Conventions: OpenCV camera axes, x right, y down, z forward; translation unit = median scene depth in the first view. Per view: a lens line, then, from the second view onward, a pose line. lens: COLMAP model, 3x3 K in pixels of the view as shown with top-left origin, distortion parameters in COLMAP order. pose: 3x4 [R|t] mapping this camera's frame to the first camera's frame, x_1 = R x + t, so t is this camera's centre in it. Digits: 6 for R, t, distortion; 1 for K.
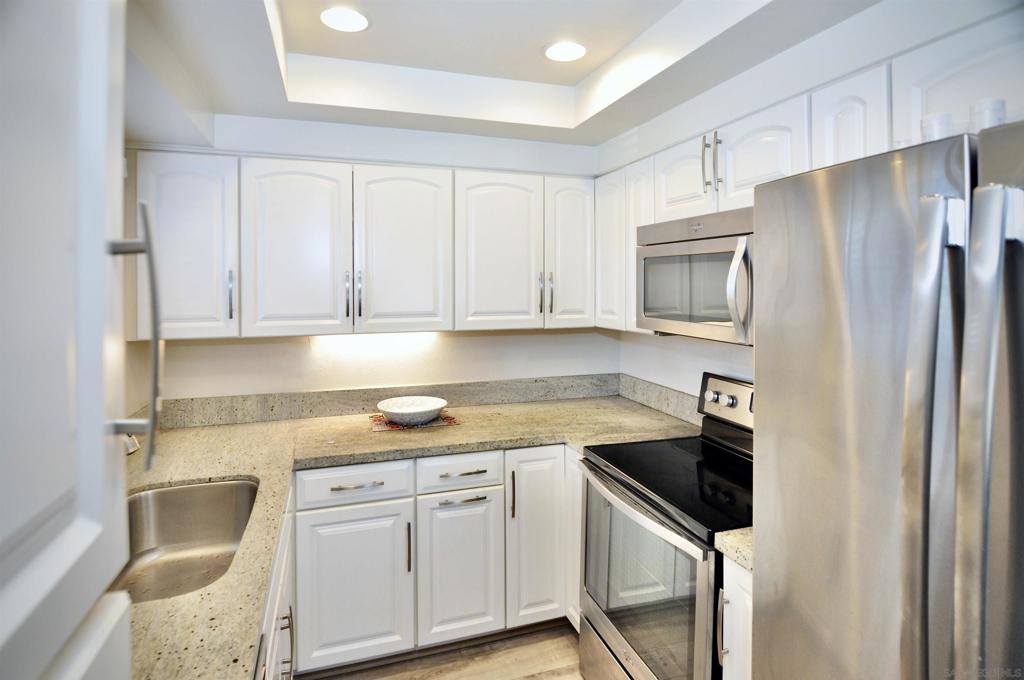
lens RADIAL K [[527.3, 0, 507.2], [0, 527.3, 278.9], [0, 0, 1]] dist [-0.022880, -0.000651]
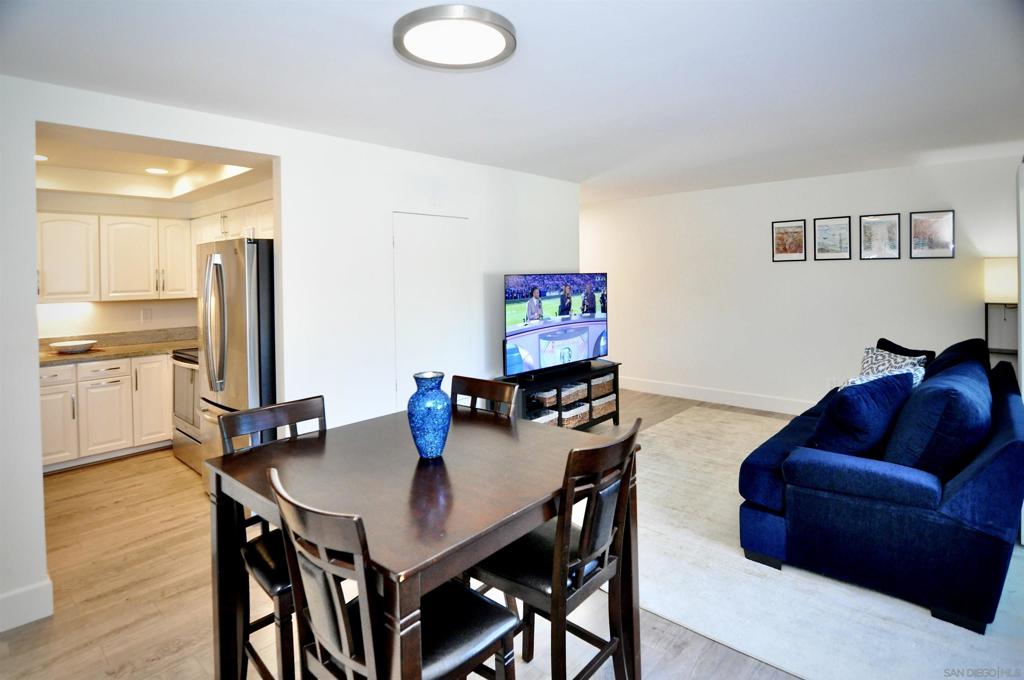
lens RADIAL K [[527.3, 0, 507.2], [0, 527.3, 278.9], [0, 0, 1]] dist [-0.022880, -0.000651]
pose [[0.867882, -0.015875, 0.496516, 0.248317], [0.011100, 0.999859, 0.012567, 0.012610], [-0.496646, -0.005395, 0.867937, -1.382431]]
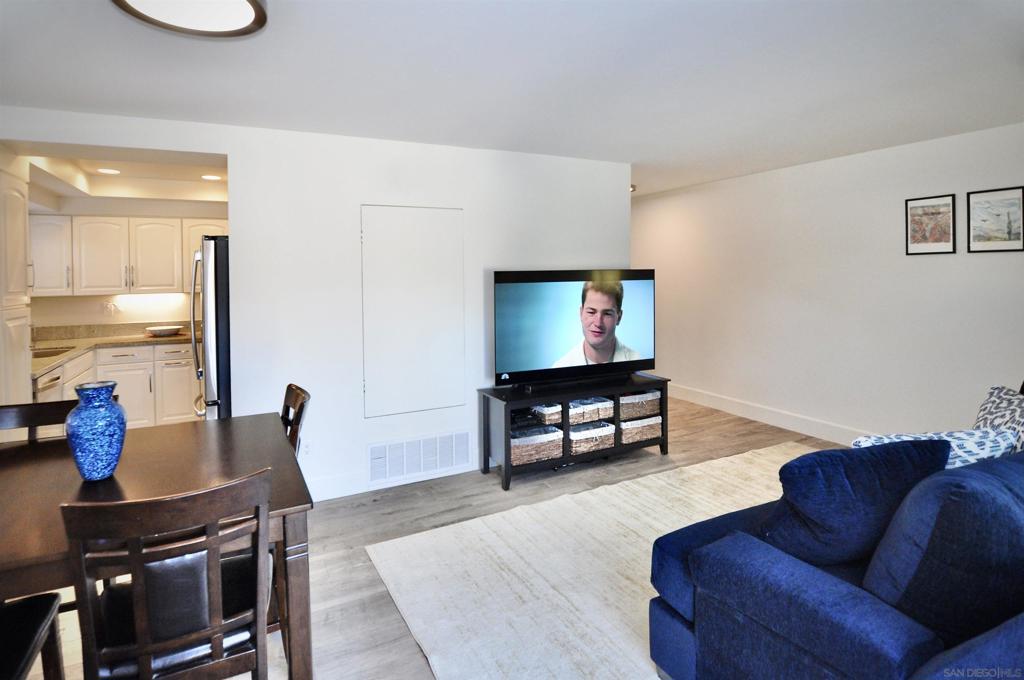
lens RADIAL K [[527.3, 0, 507.2], [0, 527.3, 278.9], [0, 0, 1]] dist [-0.022880, -0.000651]
pose [[0.987923, -0.010109, 0.154614, 0.932020], [0.007869, 0.999855, 0.015094, 0.020789], [-0.154744, -0.013695, 0.987860, -1.401004]]
